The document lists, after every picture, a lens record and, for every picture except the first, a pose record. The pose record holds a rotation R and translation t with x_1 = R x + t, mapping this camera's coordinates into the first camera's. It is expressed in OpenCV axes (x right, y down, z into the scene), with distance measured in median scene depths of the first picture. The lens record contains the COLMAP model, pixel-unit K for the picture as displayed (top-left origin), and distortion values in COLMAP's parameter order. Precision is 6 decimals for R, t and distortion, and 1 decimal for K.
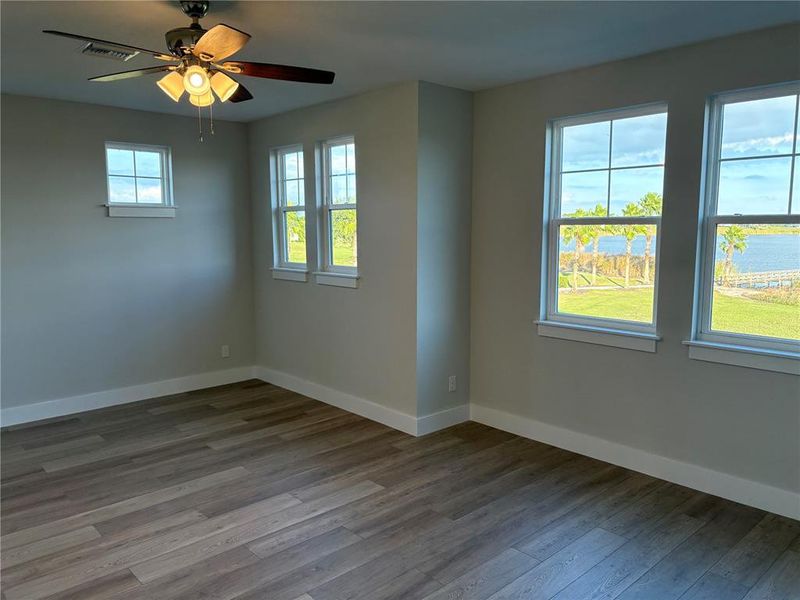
lens RADIAL K [[611.6, 0, 398.9], [0, 611.6, 298.5], [0, 0, 1]] dist [0.036023, -0.030948]
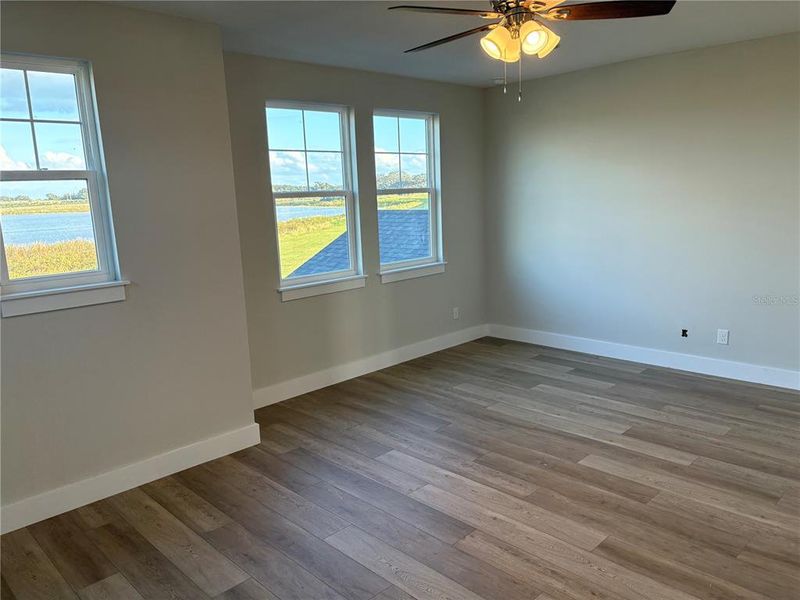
lens RADIAL K [[611.6, 0, 398.4], [0, 611.6, 302.2], [0, 0, 1]] dist [0.036023, -0.030948]
pose [[-0.020171, -0.182207, 0.983053, -0.978510], [0.167428, 0.968753, 0.182992, -0.120172], [-0.985678, 0.168281, 0.010966, 0.920382]]
